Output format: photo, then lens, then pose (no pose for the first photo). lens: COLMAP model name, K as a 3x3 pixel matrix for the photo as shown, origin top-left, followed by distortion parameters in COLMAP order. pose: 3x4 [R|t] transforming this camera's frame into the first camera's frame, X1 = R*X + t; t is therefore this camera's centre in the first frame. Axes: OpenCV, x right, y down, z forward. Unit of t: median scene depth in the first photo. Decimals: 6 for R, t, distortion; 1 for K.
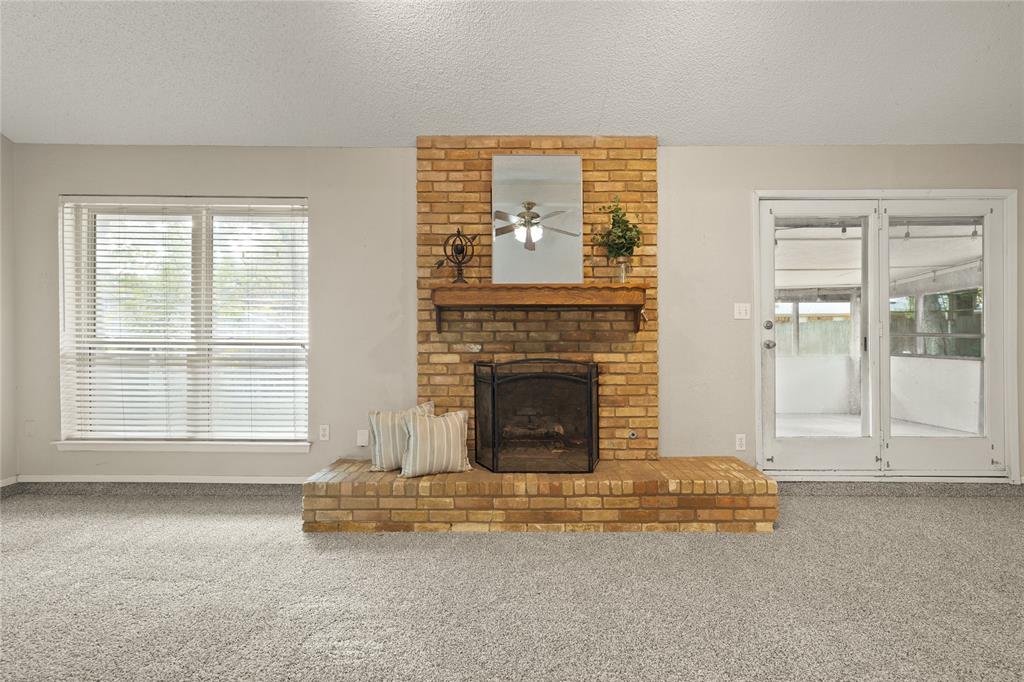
lens RADIAL K [[452.7, 0, 514.6], [0, 452.7, 342.3], [0, 0, 1]] dist [0.001593, -0.000230]
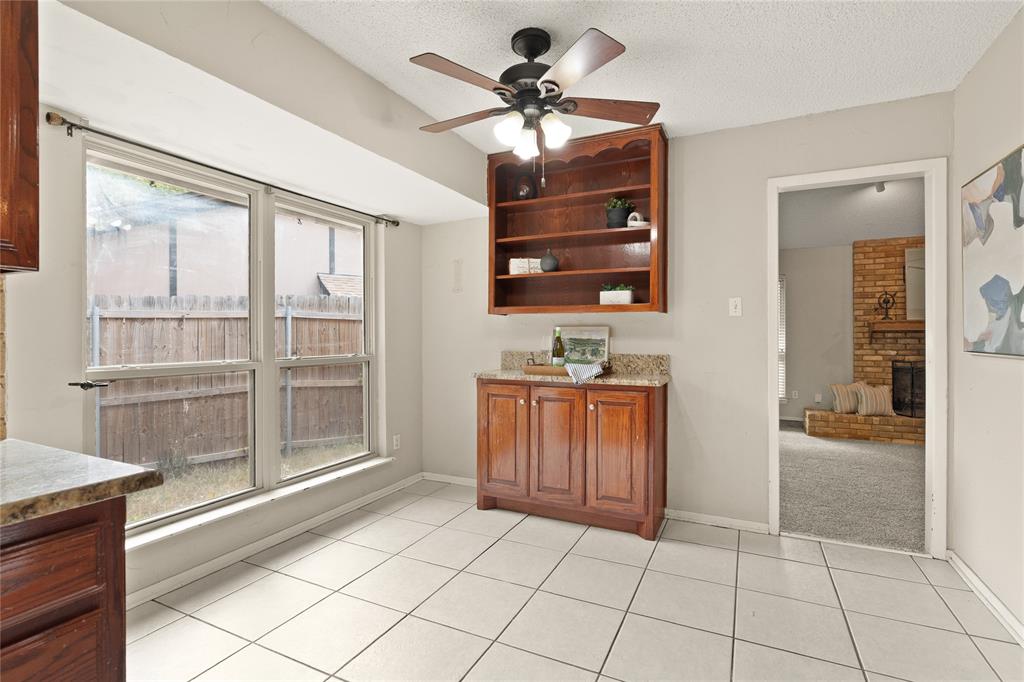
lens RADIAL K [[481.8, 0, 514.9], [0, 481.8, 340.3], [0, 0, 1]] dist [-0.004710, -0.000489]
pose [[0.901759, 0.004289, -0.432219, -0.633645], [-0.006885, 0.999966, -0.004442, -0.018967], [0.432185, 0.006981, 0.901758, -1.447981]]
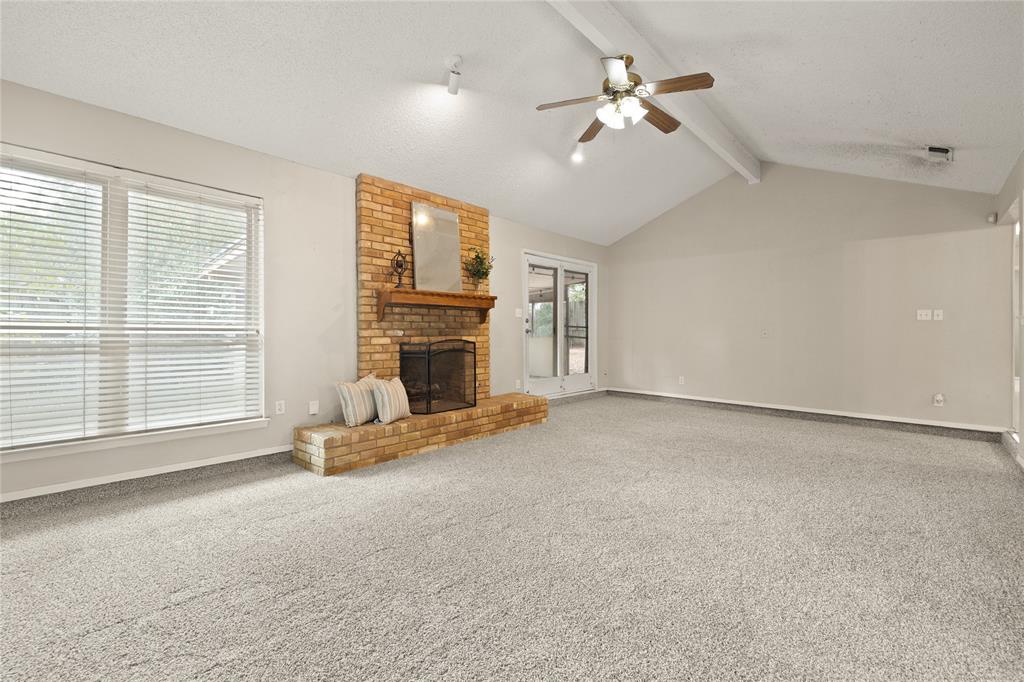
lens RADIAL K [[452.7, 0, 519.3], [0, 452.7, 329.8], [0, 0, 1]] dist [0.001593, -0.000230]
pose [[0.656112, 0.003984, 0.754653, -0.915268], [-0.003973, 0.999990, -0.001826, 0.003123], [-0.754653, -0.001800, 0.656122, -0.216258]]
